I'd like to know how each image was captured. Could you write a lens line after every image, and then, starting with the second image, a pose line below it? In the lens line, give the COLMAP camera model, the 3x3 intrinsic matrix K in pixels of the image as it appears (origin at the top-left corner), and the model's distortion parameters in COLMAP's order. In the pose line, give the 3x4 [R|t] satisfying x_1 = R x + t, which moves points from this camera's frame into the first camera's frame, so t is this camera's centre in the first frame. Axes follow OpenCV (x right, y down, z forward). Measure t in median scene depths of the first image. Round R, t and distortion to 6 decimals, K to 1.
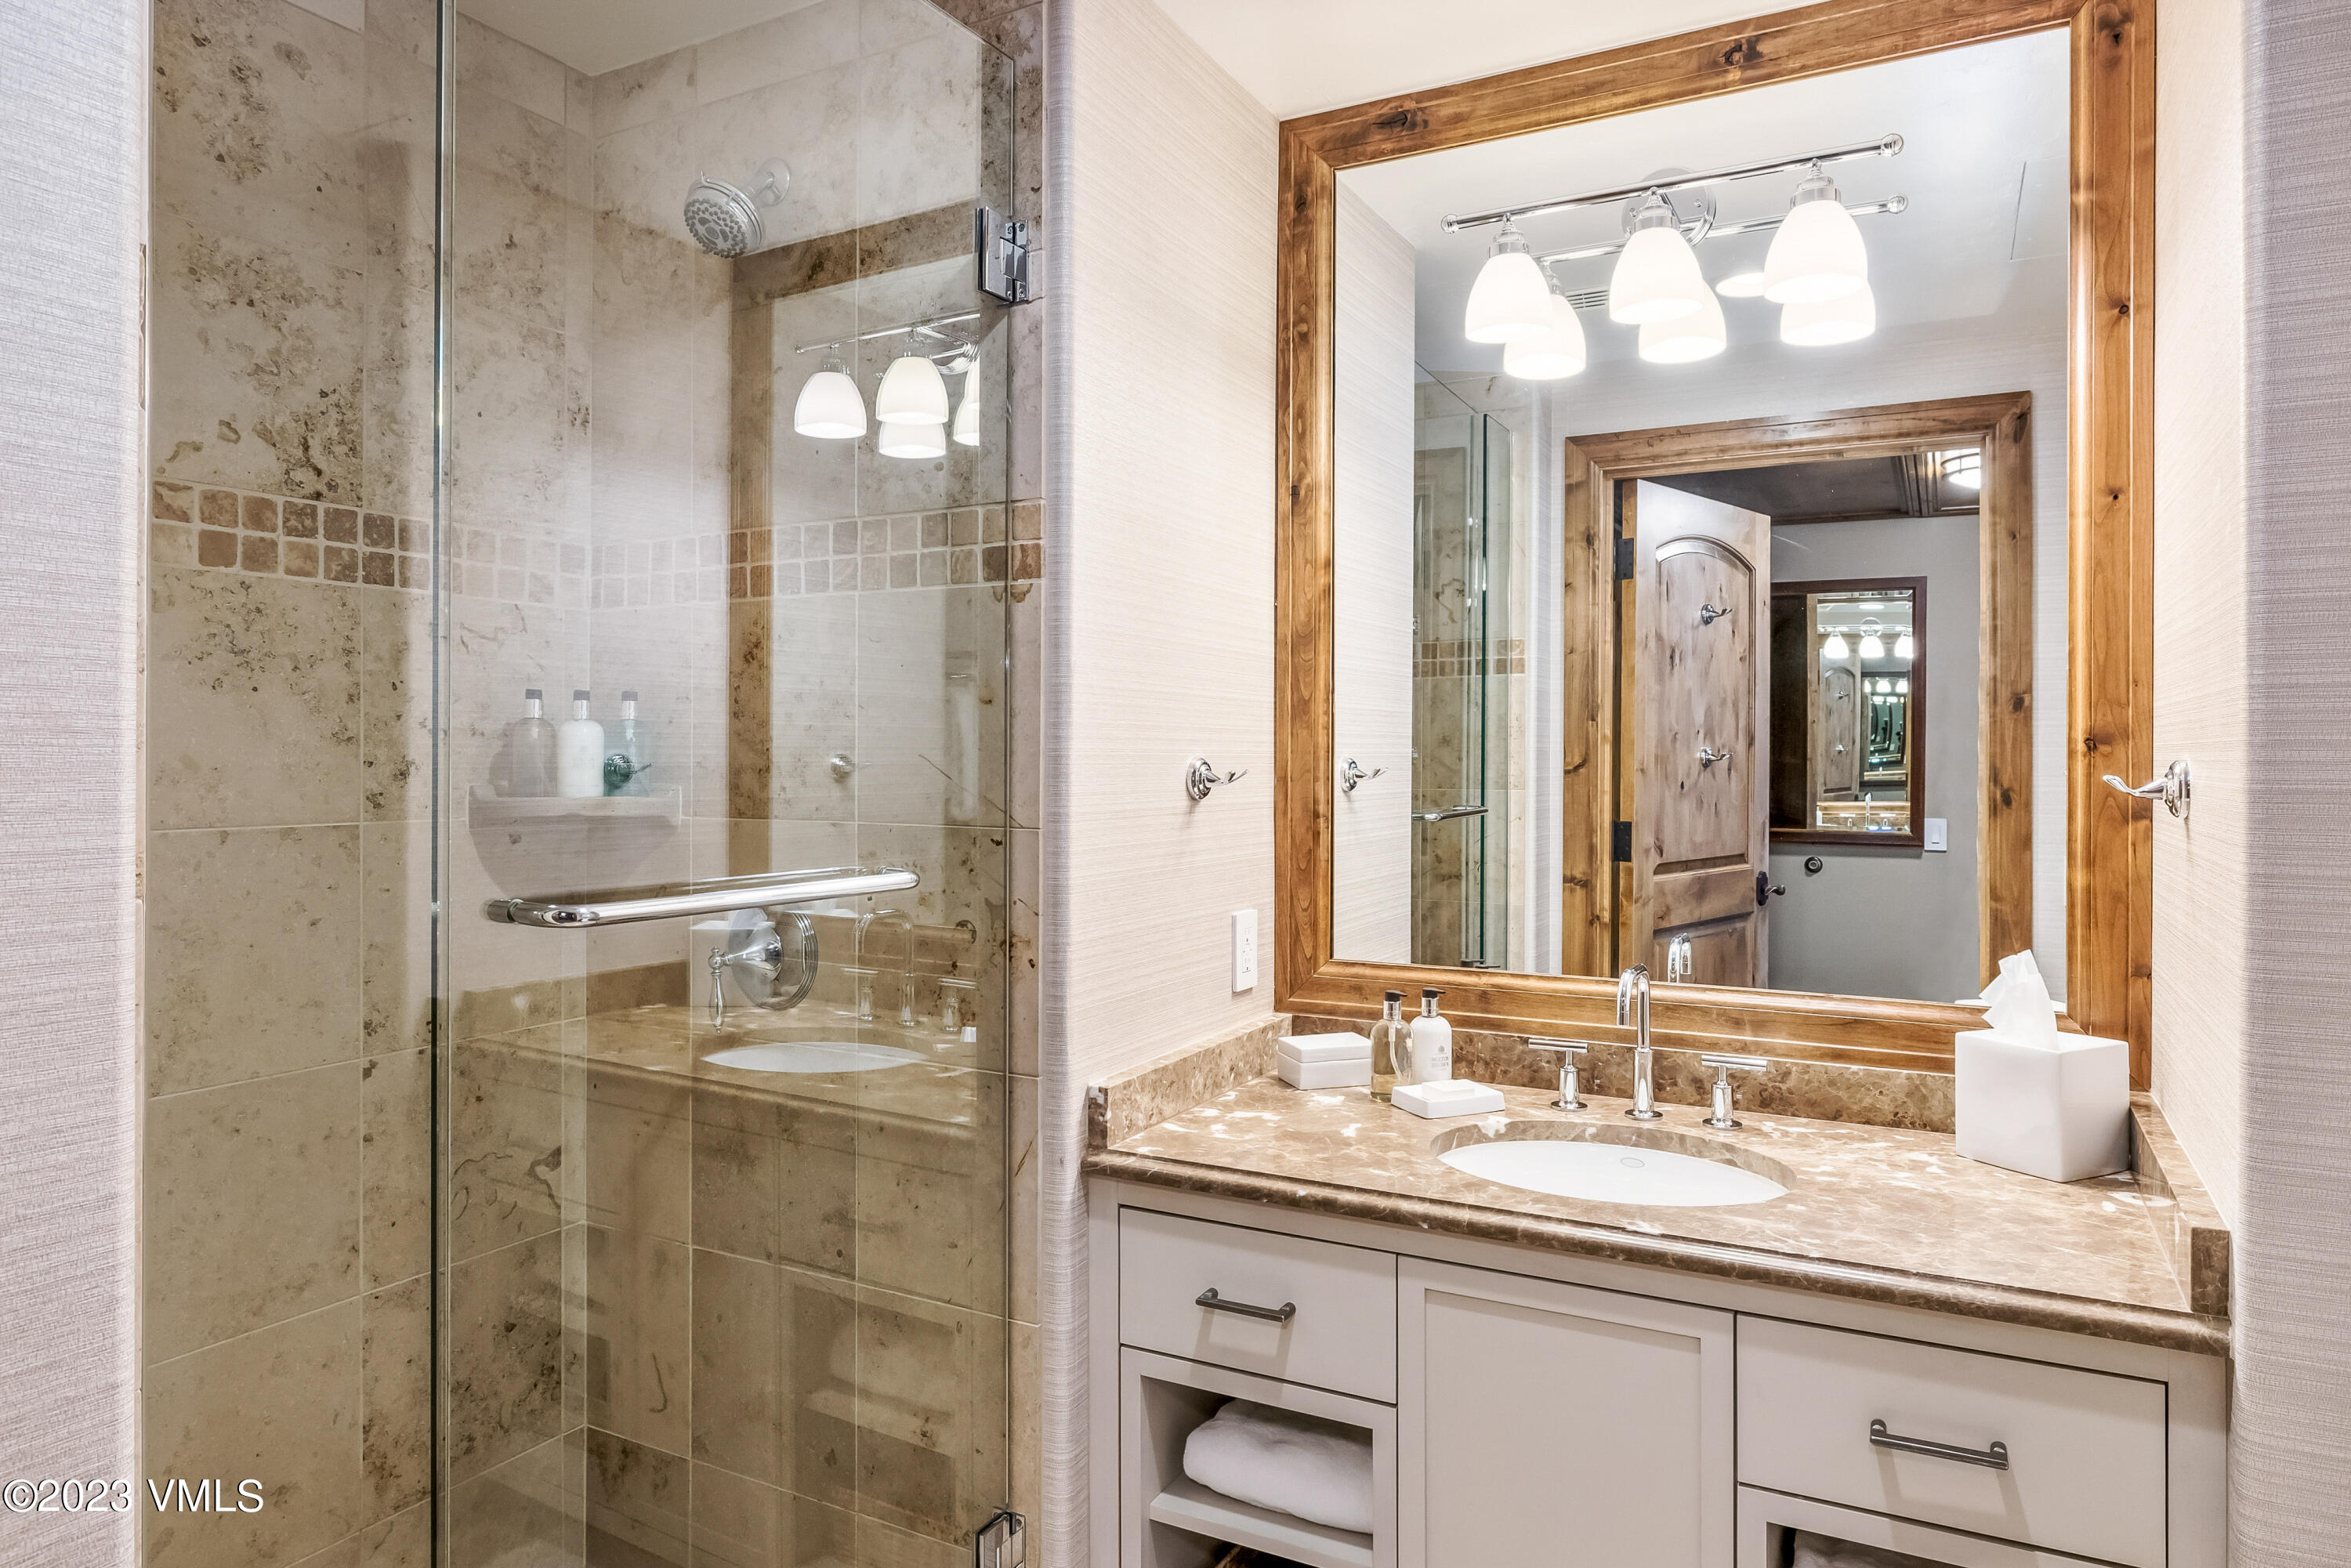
lens RADIAL K [[1404.2, 0, 1172.5], [0, 1404.2, 782.9], [0, 0, 1]] dist [-0.042265, -0.000327]
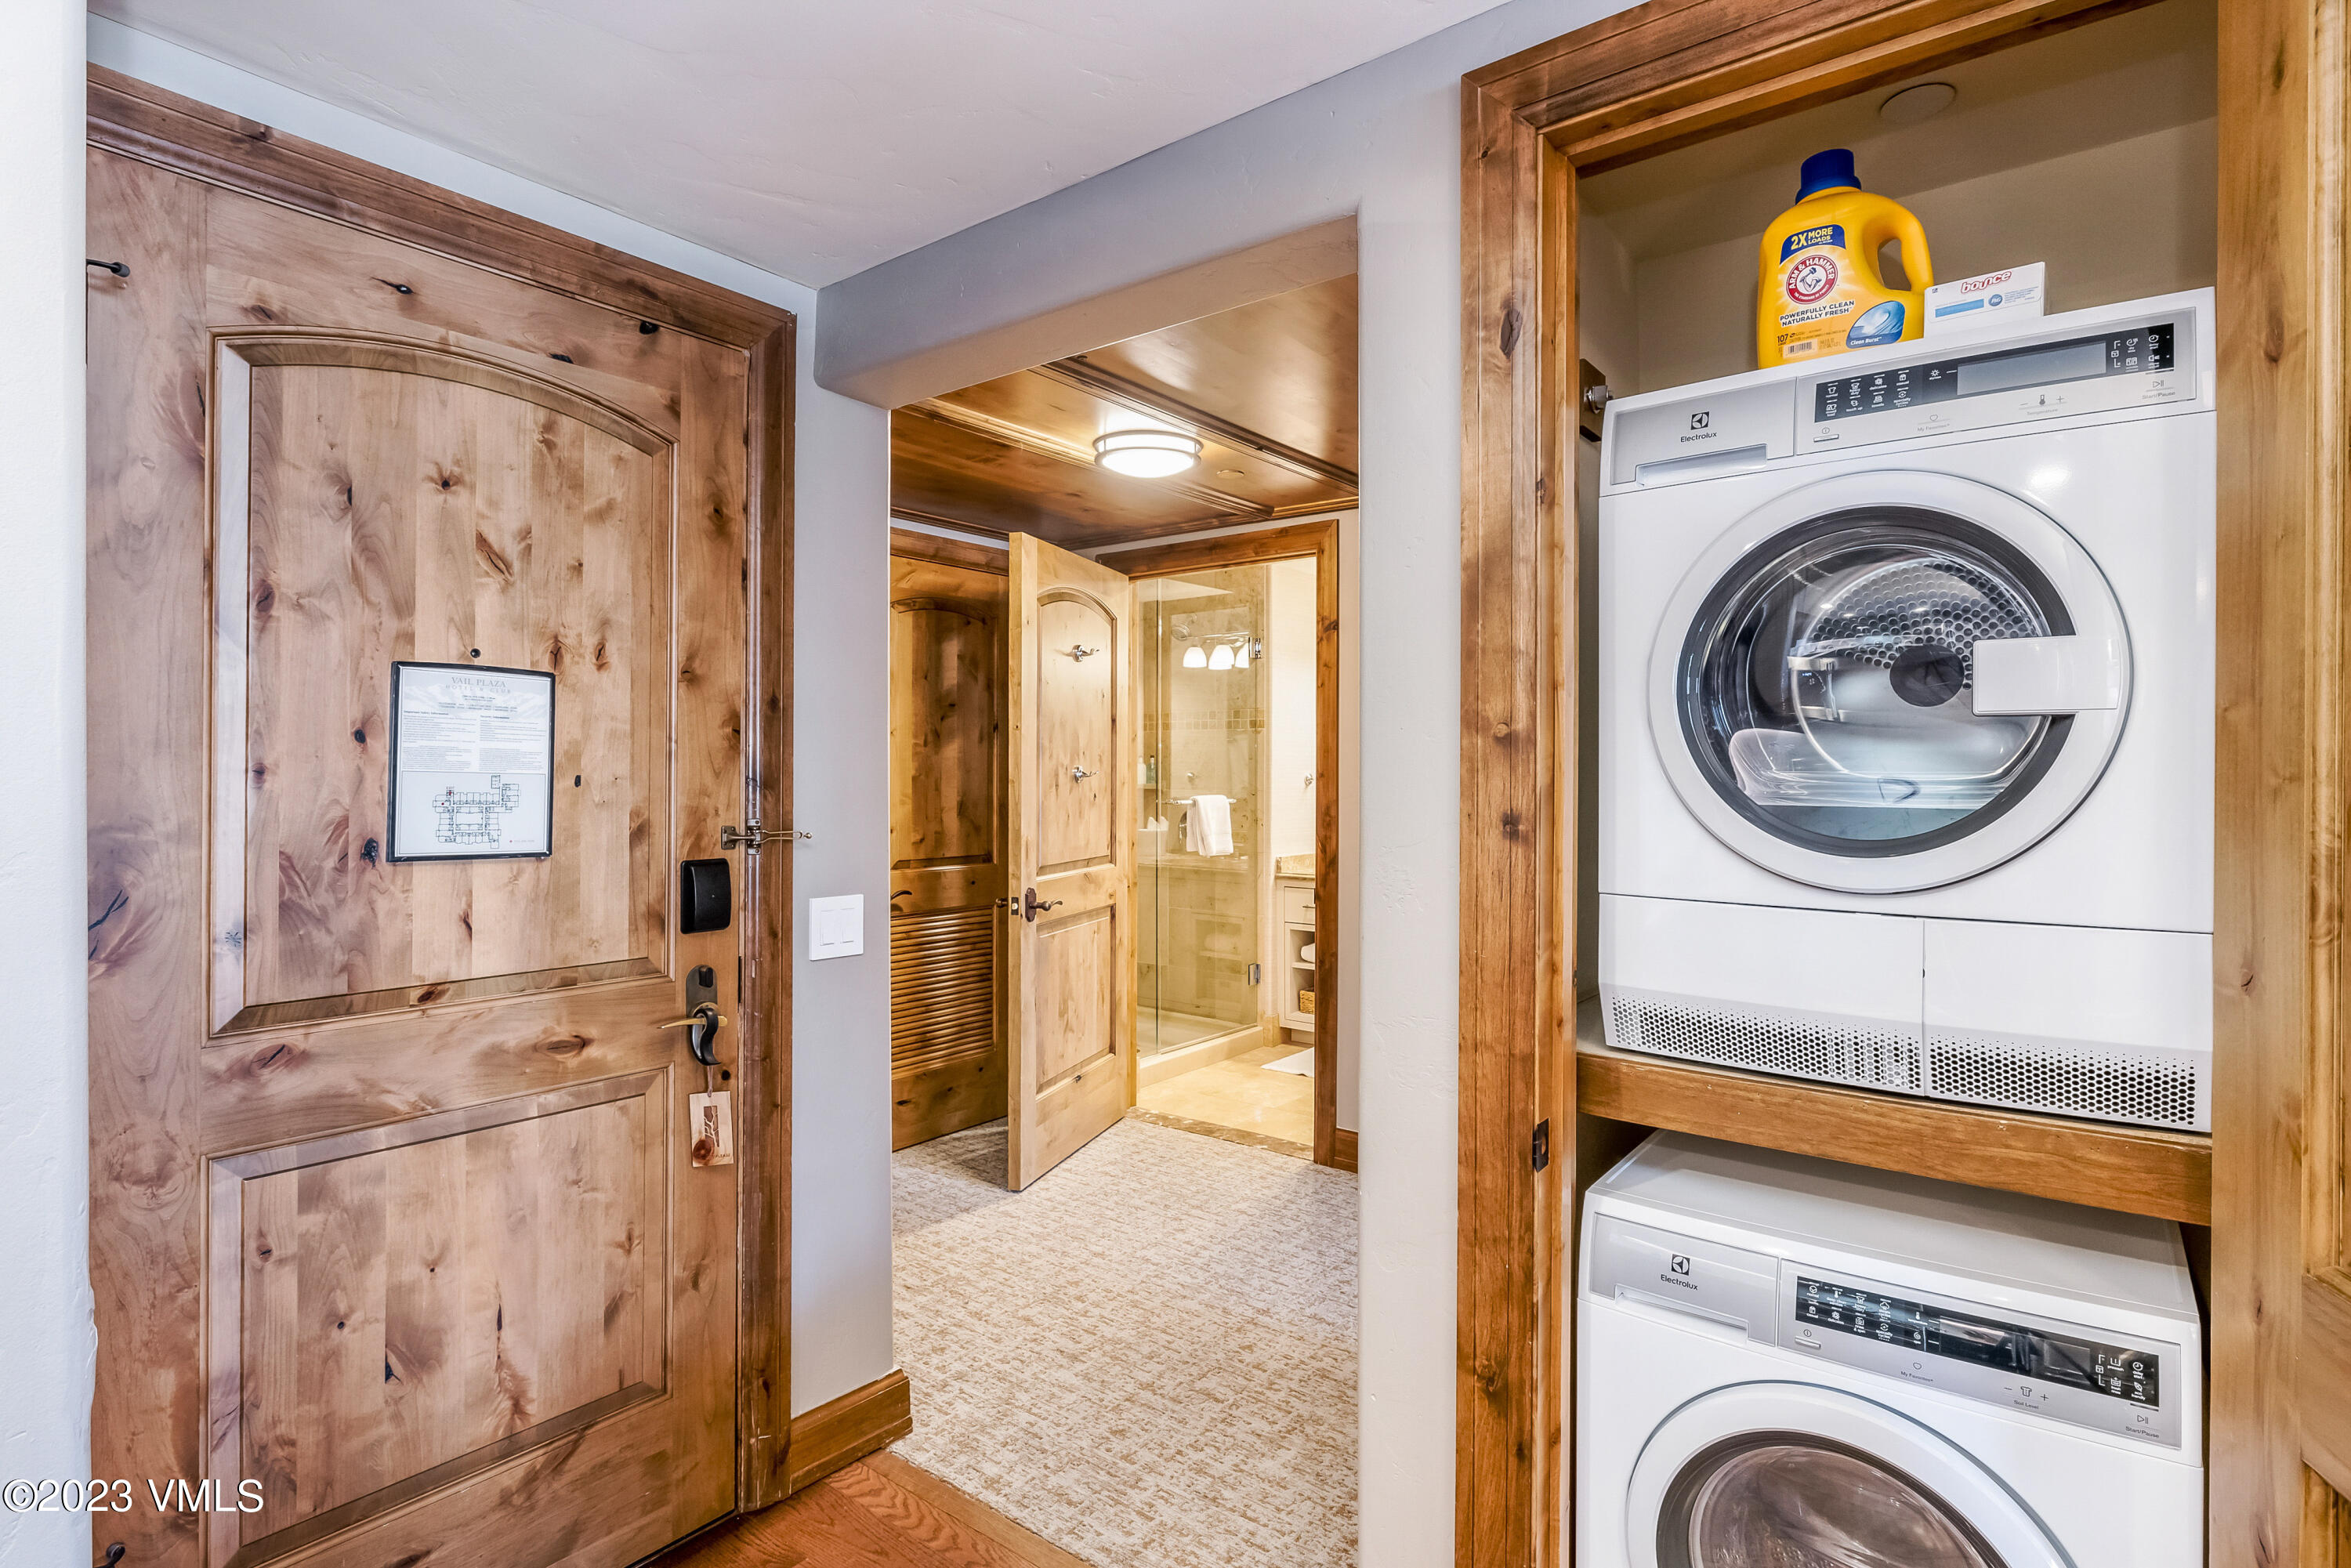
lens RADIAL K [[1218.1, 0, 1180.6], [0, 1218.1, 782.9], [0, 0, 1]] dist [0.000139, 0.000001]
pose [[0.986022, -0.003652, -0.166578, 0.207692], [0.002956, 0.999986, -0.004429, 0.016341], [0.166591, 0.003875, 0.986018, -2.053550]]
